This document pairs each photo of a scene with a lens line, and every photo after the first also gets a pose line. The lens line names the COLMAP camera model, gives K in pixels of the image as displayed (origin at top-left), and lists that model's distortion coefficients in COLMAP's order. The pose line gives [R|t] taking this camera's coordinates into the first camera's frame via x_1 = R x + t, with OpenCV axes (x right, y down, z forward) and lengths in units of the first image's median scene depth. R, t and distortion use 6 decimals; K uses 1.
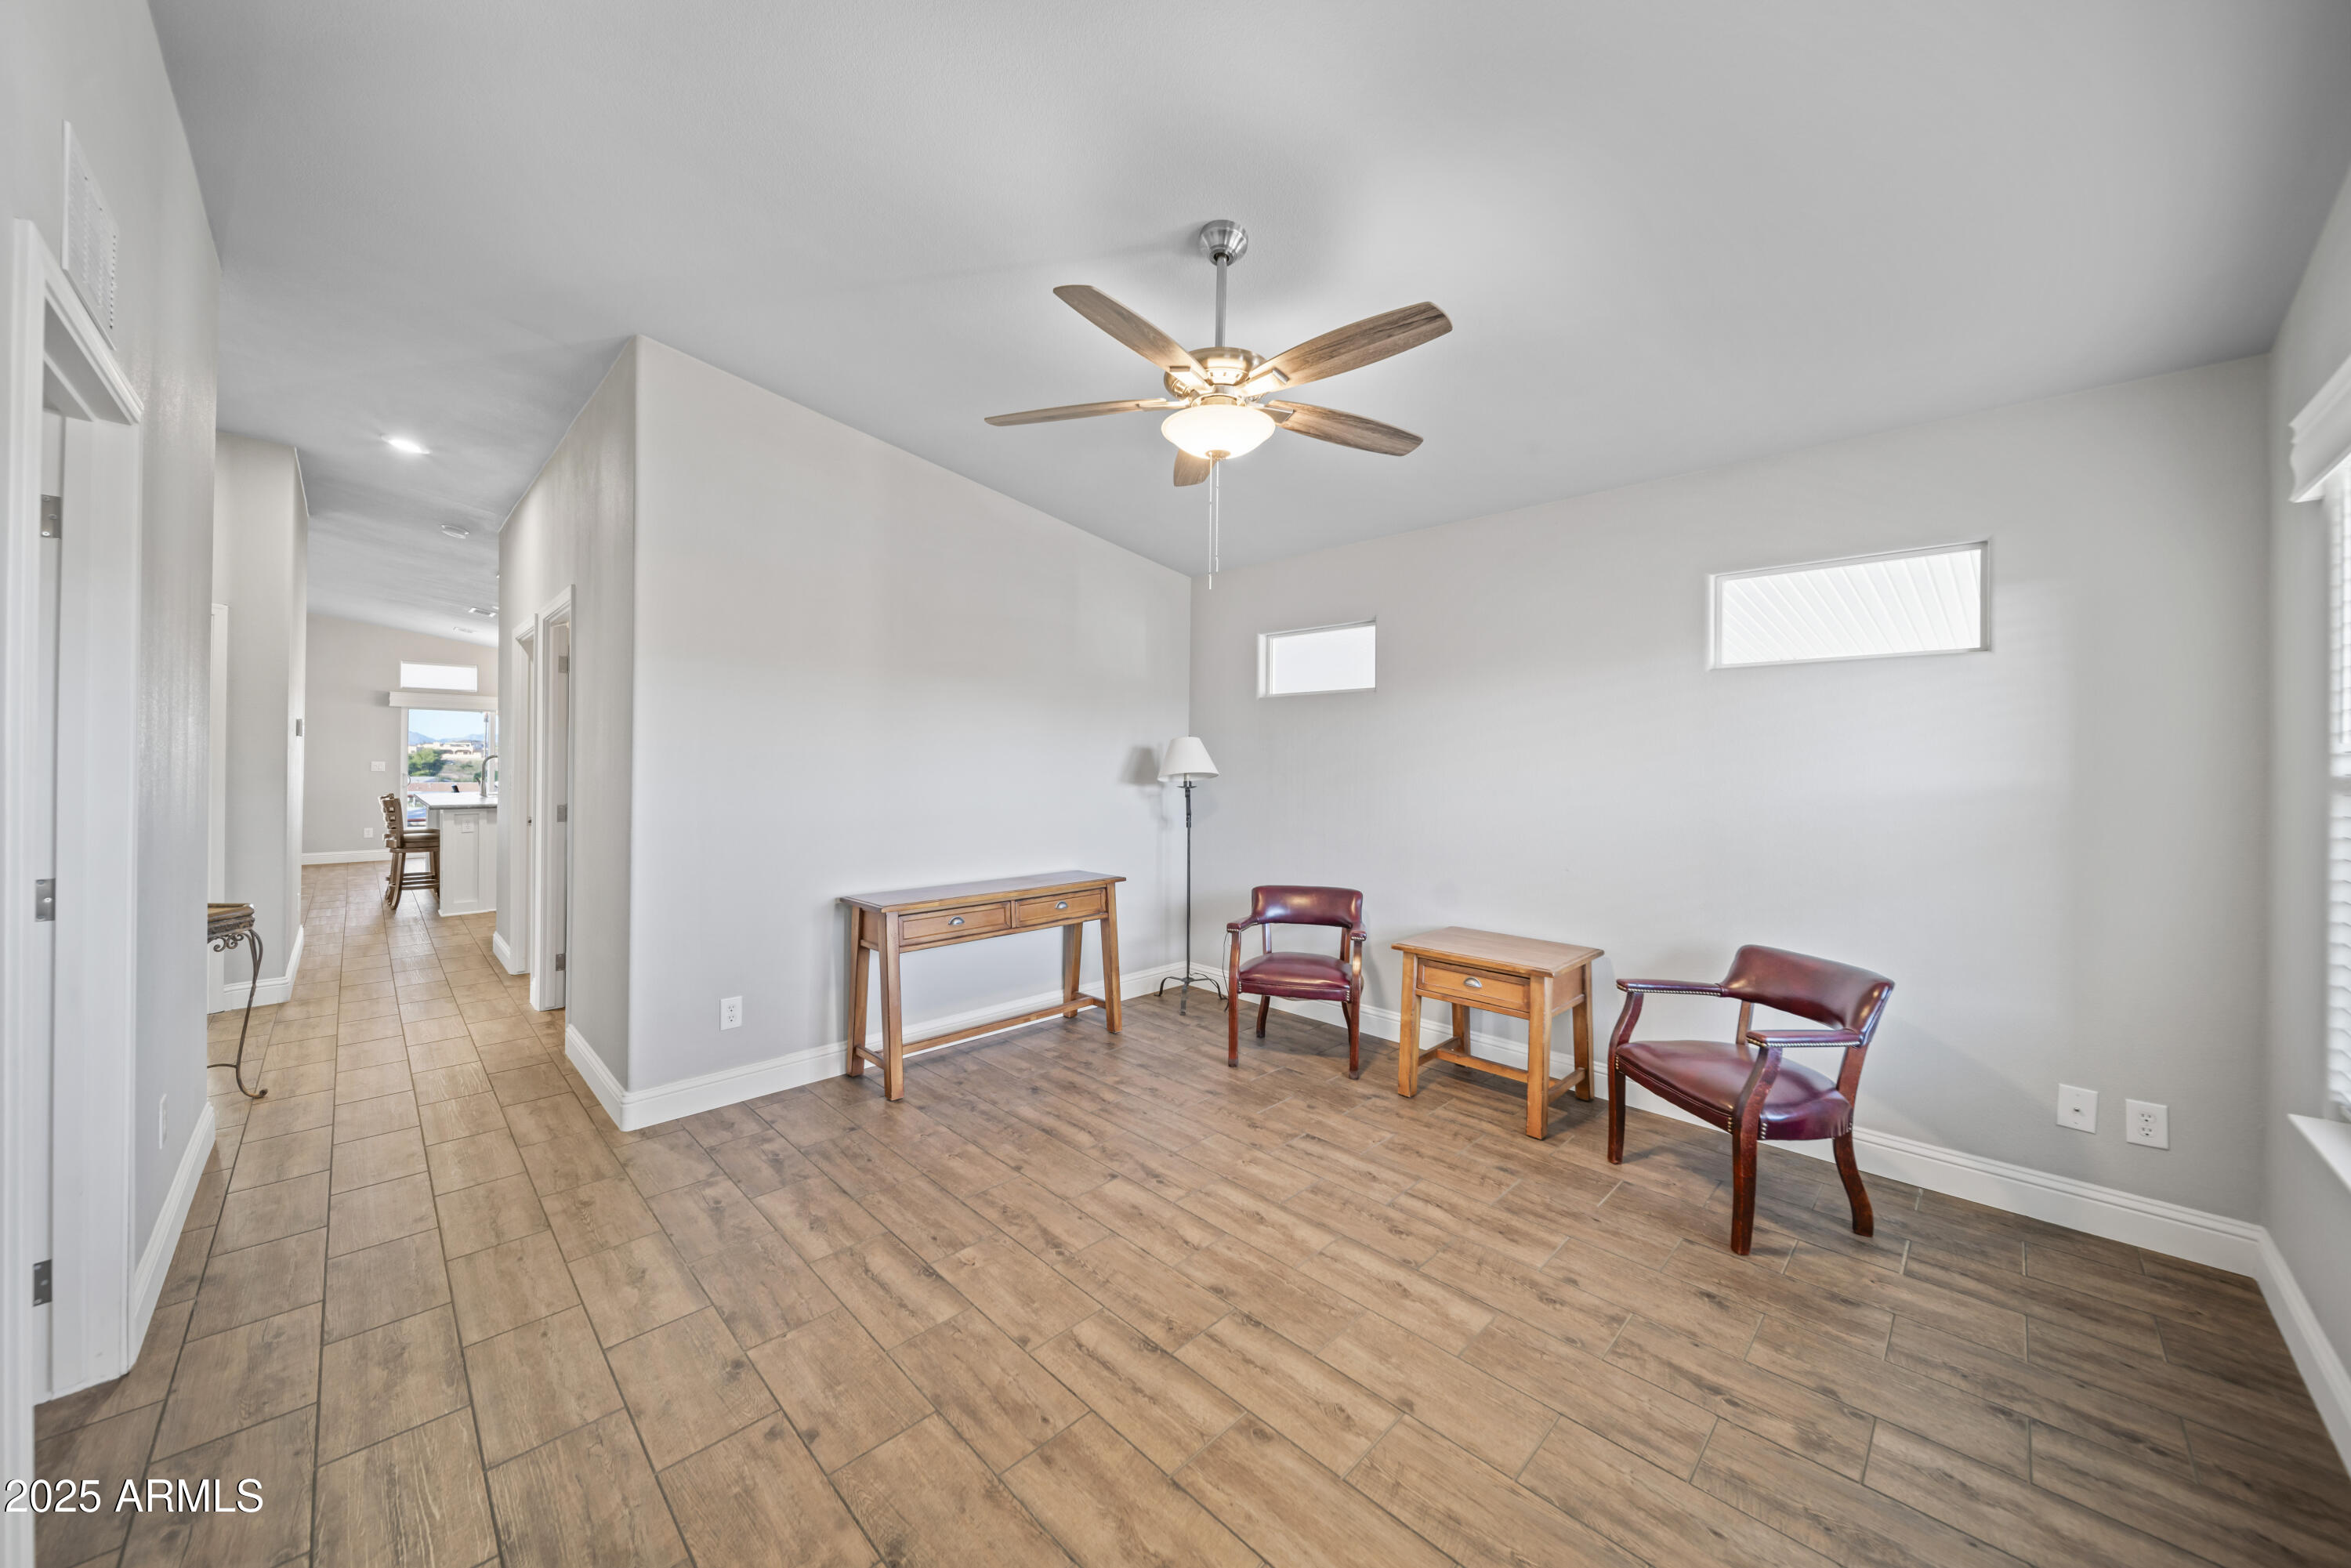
lens RADIAL K [[820.9, 0, 1168.2], [0, 820.9, 763.8], [0, 0, 1]] dist [-0.001621, -0.001353]
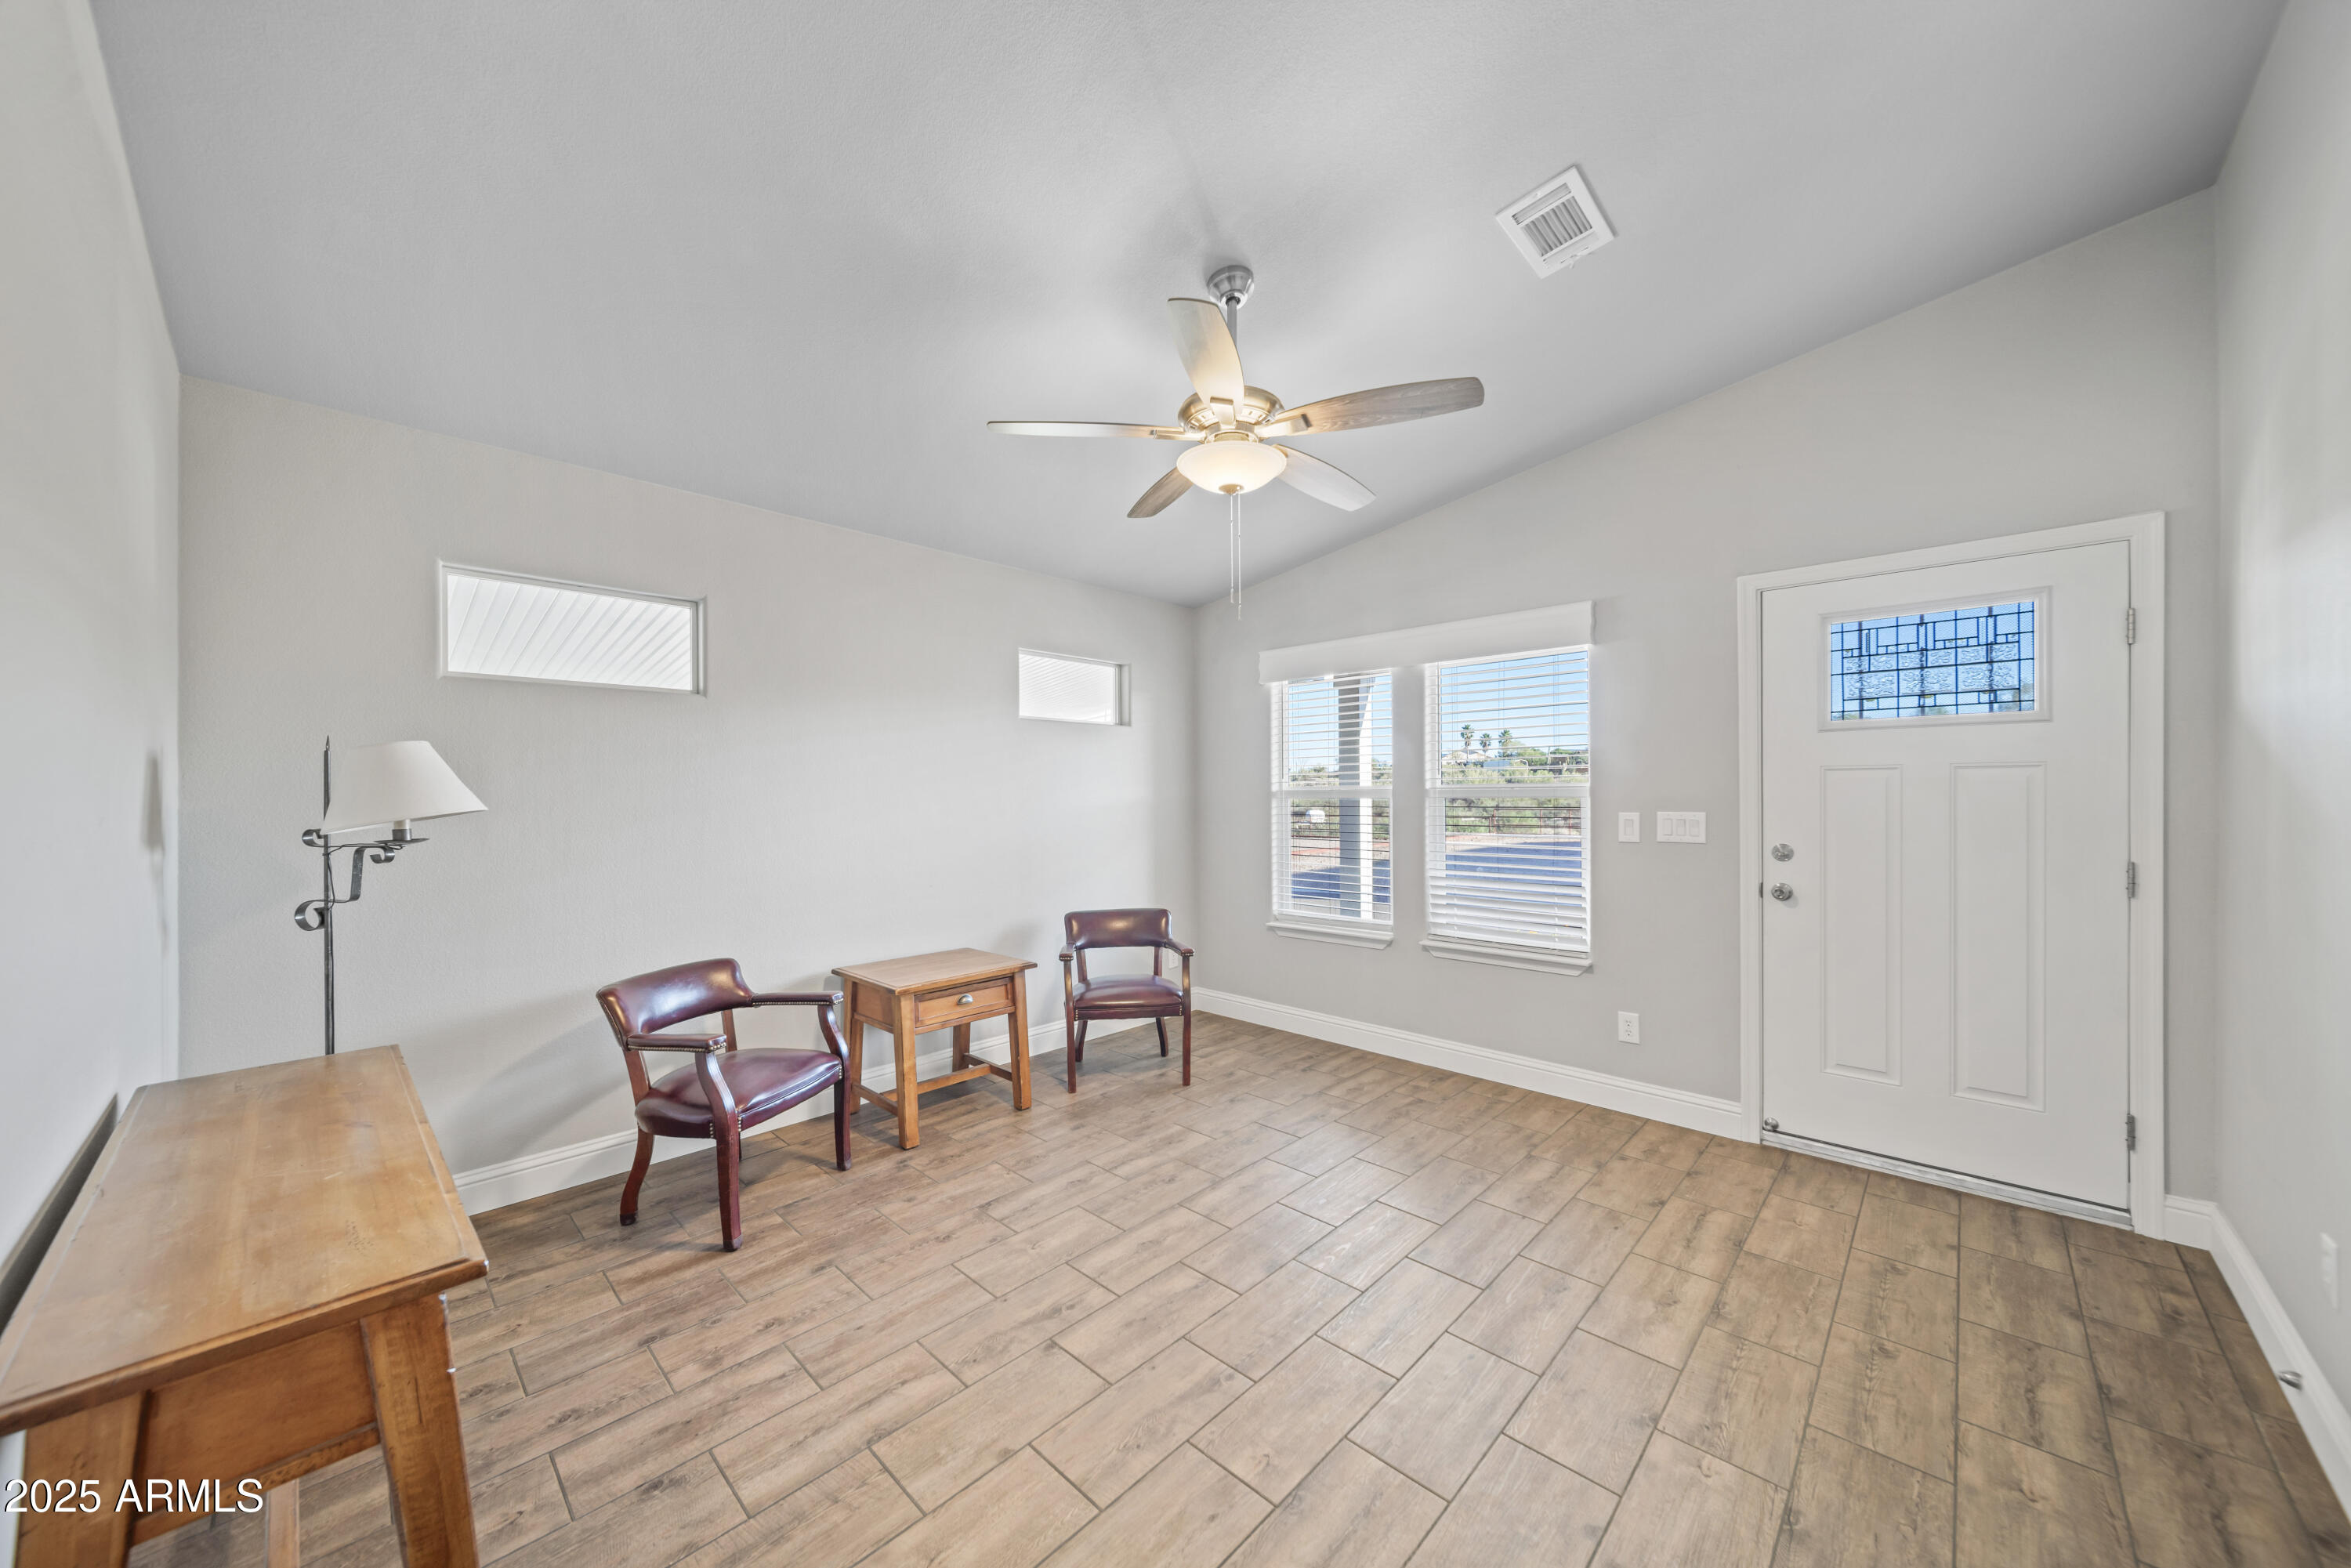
lens RADIAL K [[820.9, 0, 1175.8], [0, 820.9, 789.8], [0, 0, 1]] dist [-0.001621, -0.001353]
pose [[-0.019273, -0.006628, 0.999792, -0.791759], [0.009134, 0.999935, 0.006805, -0.005453], [-0.999773, 0.009264, -0.019212, 0.878185]]
